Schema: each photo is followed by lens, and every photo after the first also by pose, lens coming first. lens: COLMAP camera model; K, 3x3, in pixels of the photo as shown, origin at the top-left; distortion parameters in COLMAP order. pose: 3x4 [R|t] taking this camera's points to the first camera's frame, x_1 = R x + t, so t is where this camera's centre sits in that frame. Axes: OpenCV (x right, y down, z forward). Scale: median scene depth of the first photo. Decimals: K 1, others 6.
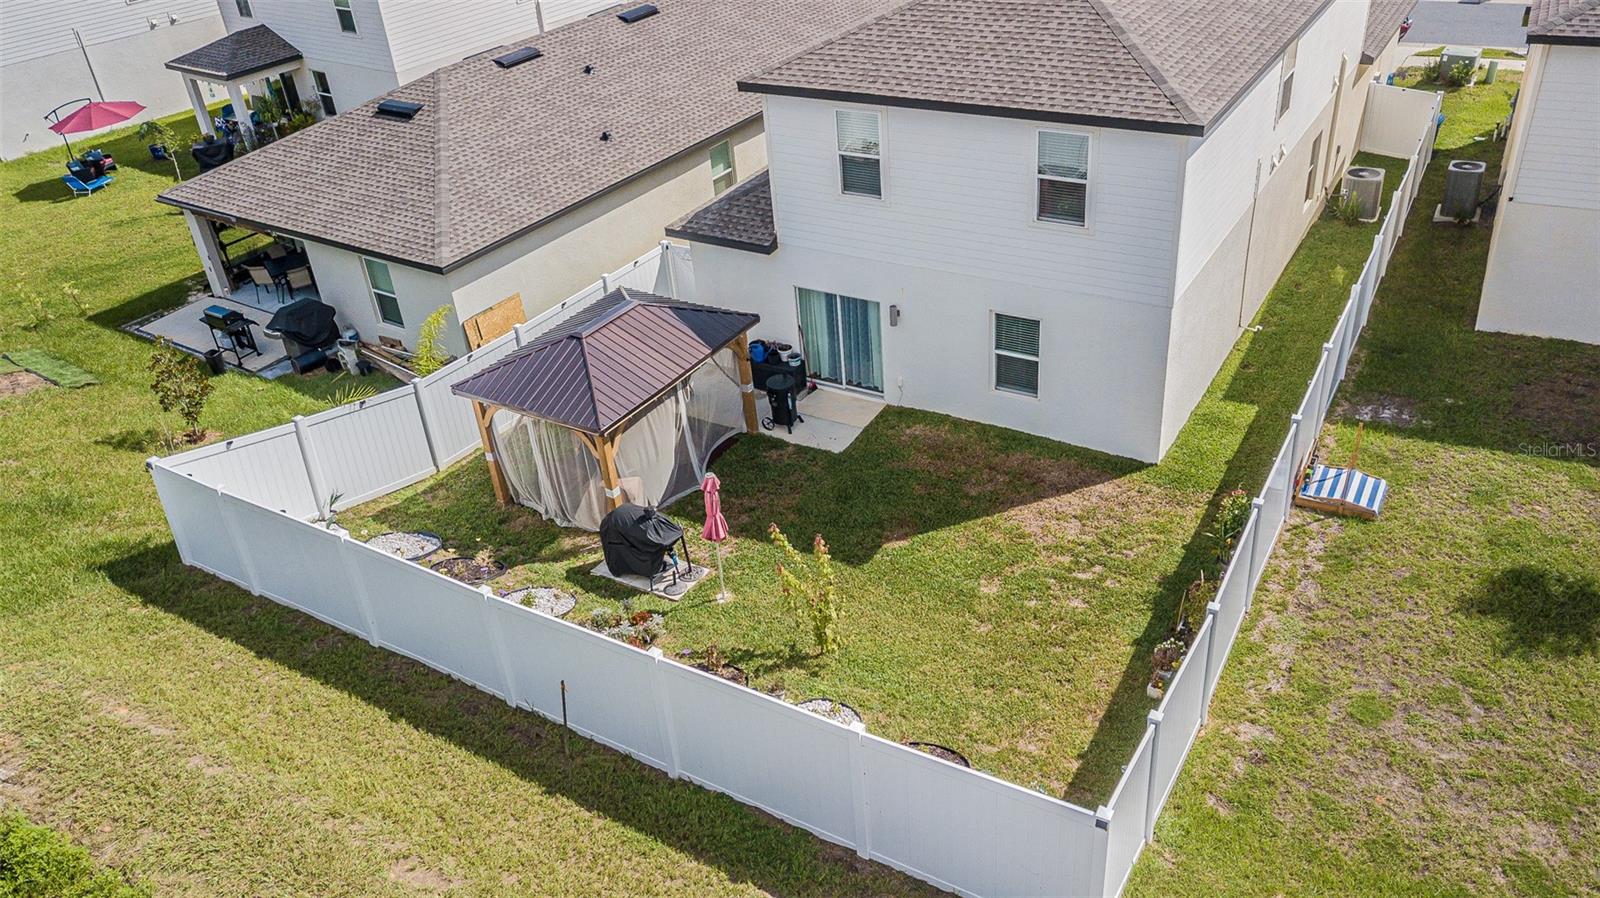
lens RADIAL K [[1181.6, 0, 804.9], [0, 1181.6, 445.9], [0, 0, 1]] dist [0.005063, -0.004223]
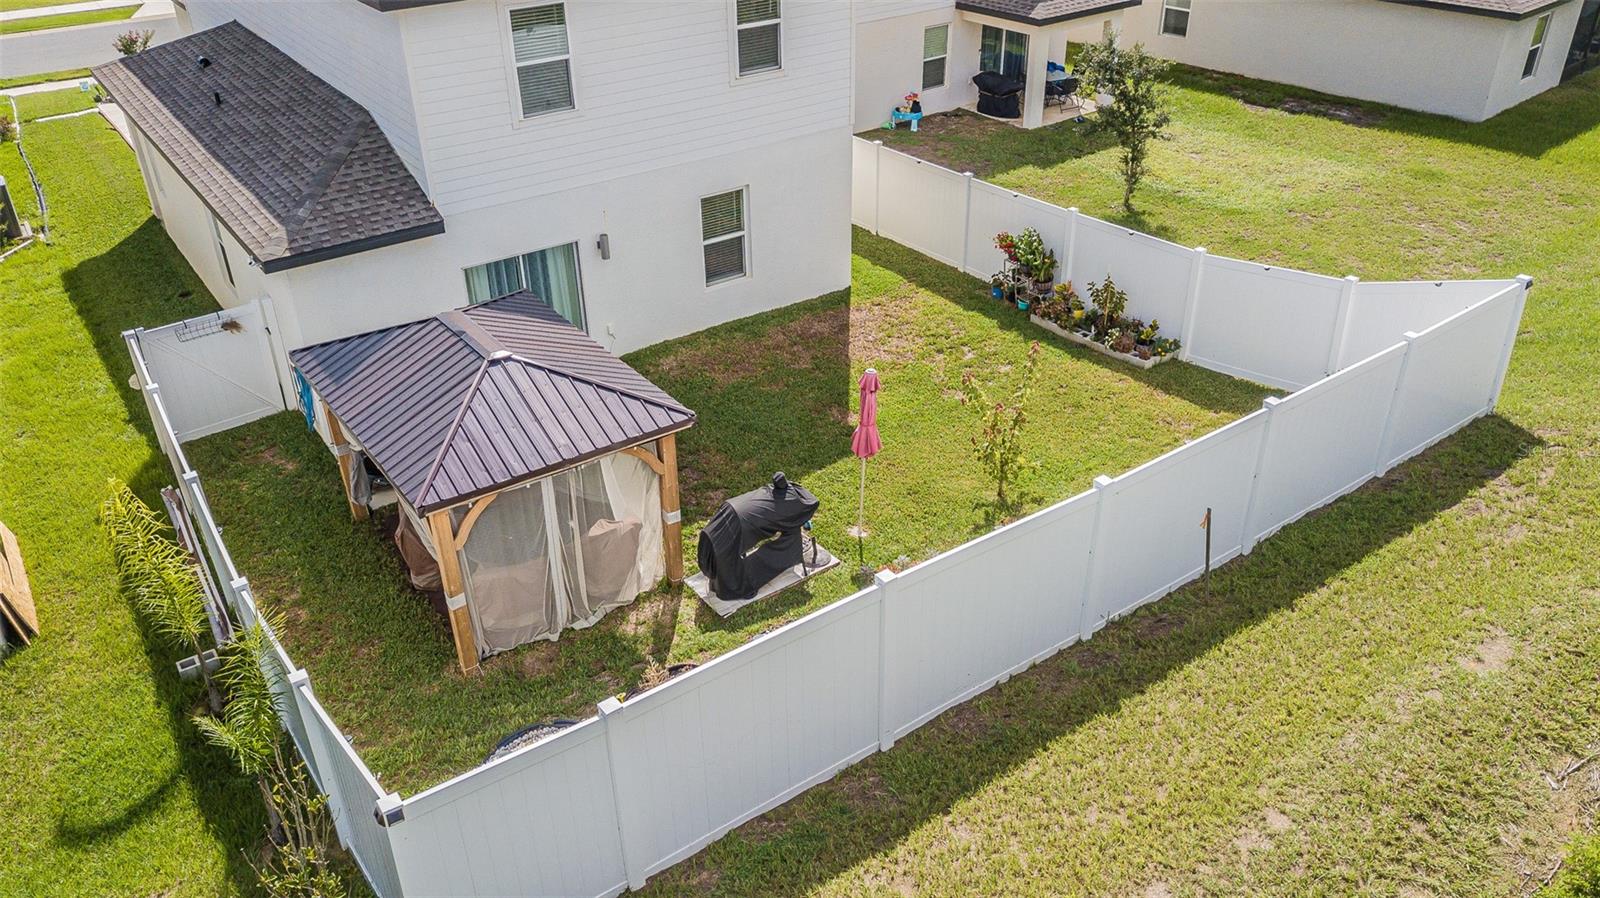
lens RADIAL K [[1272.1, 0, 797.1], [0, 1272.1, 443.6], [0, 0, 1]] dist [0.006256, -0.012979]
pose [[0.406961, -0.408529, 0.816998, -0.708326], [0.473784, 0.859101, 0.193582, -0.106691], [-0.780968, 0.308301, 0.543176, 0.468107]]
